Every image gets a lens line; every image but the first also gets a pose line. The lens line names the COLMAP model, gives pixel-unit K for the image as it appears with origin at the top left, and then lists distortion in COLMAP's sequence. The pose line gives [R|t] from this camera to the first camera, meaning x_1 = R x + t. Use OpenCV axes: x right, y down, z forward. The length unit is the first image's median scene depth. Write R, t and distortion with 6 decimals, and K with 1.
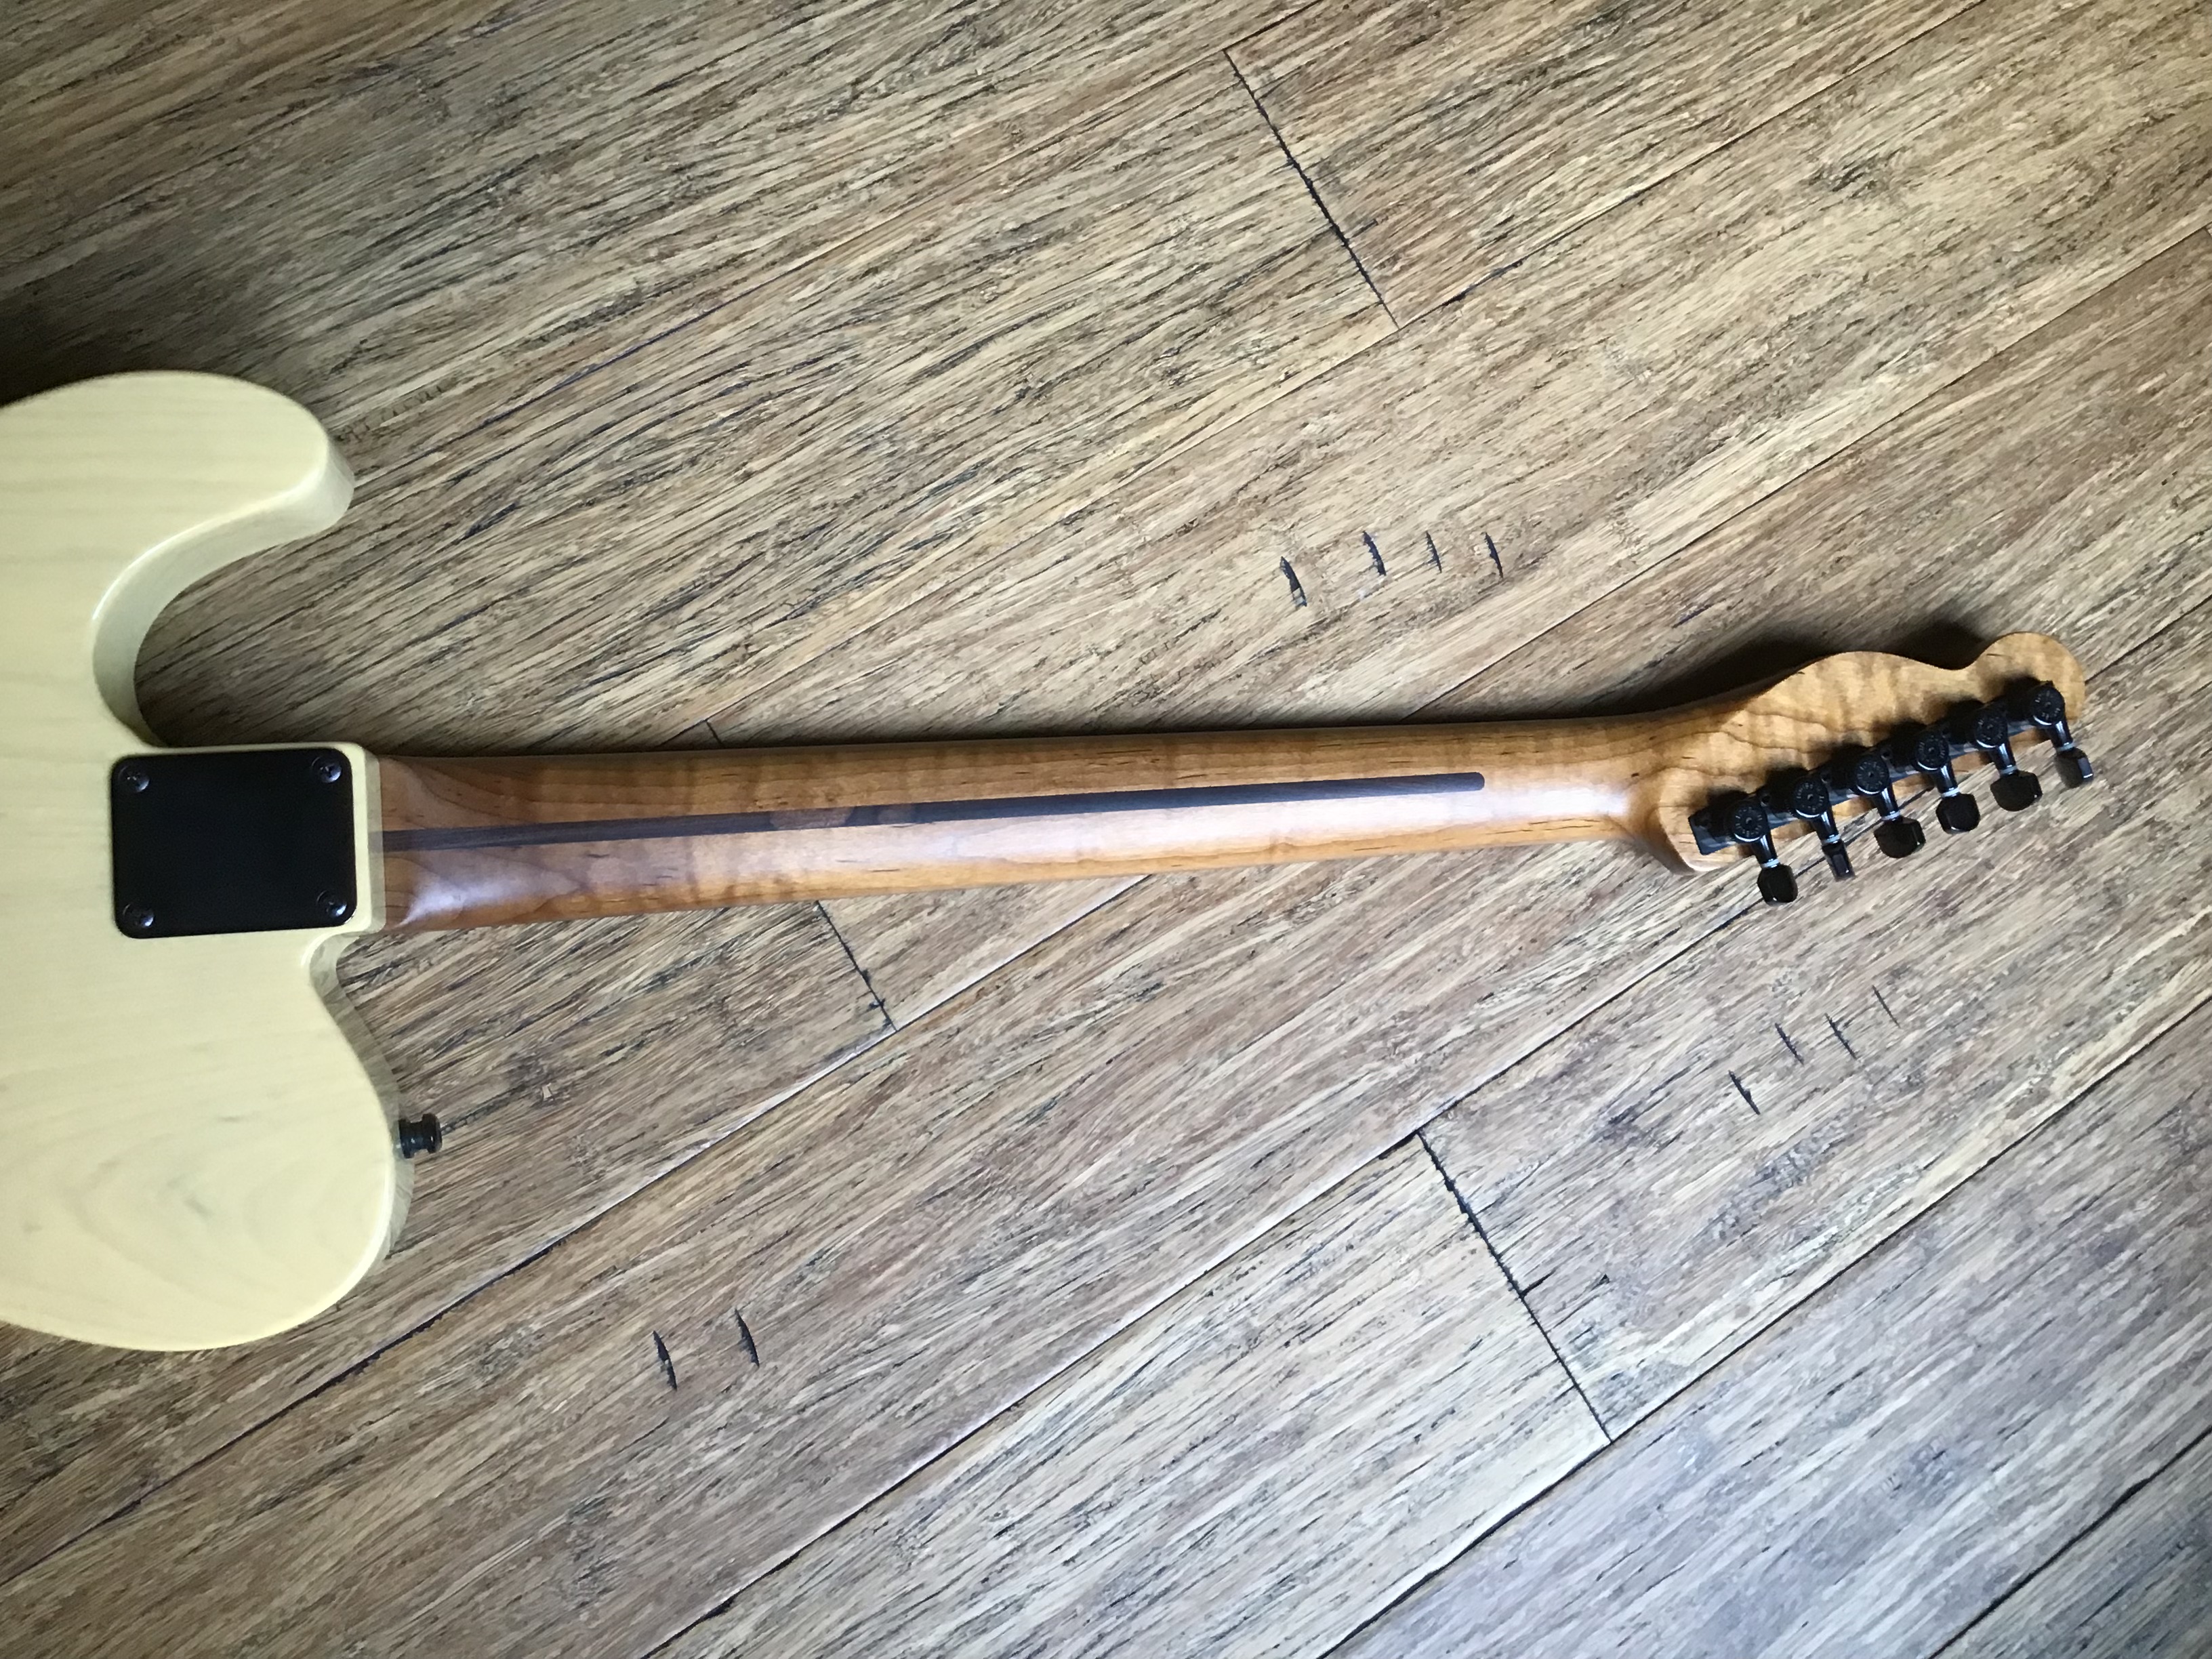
lens RADIAL K [[1997.2, 0, 1116.2], [0, 1997.2, 814.1], [0, 0, 1]] dist [0.108306, -0.202838]
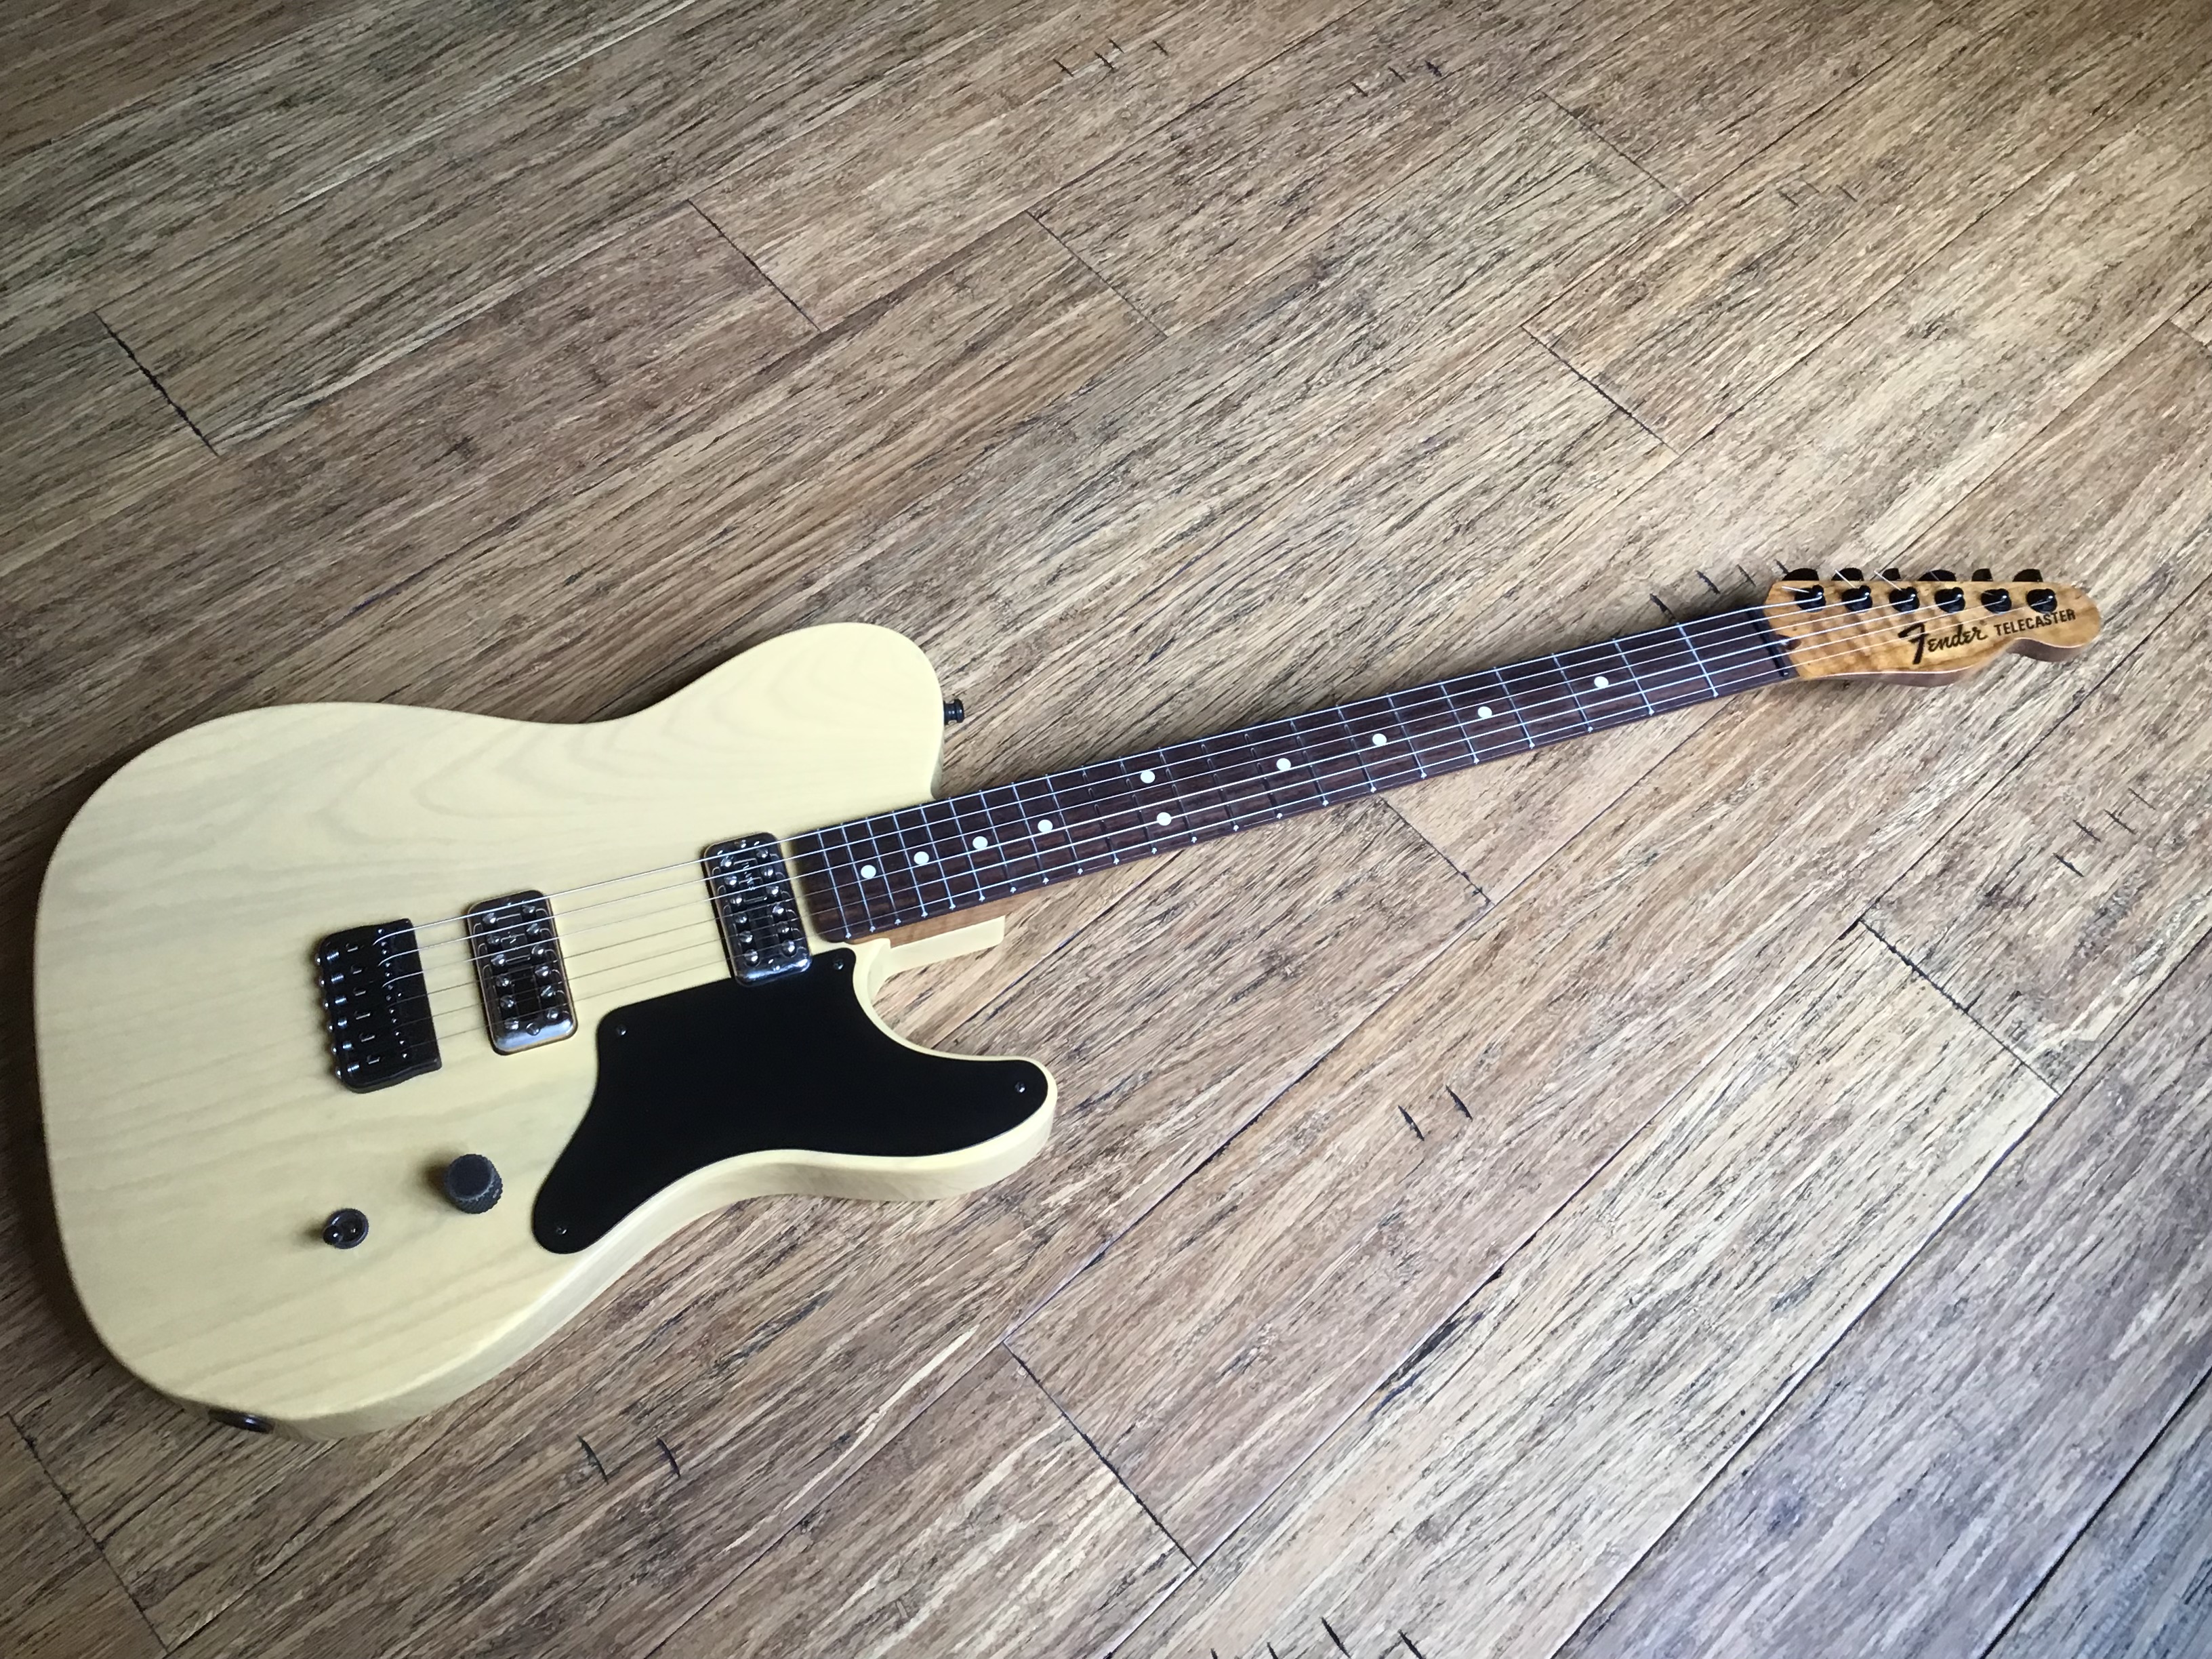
lens RADIAL K [[1997.2, 0, 1111.4], [0, 1997.2, 820.7], [0, 0, 1]] dist [0.108306, -0.202838]
pose [[0.980626, -0.195777, 0.006637, -0.367235], [0.188673, 0.934846, -0.300775, 0.420896], [0.052680, 0.296200, 0.953672, -0.429422]]
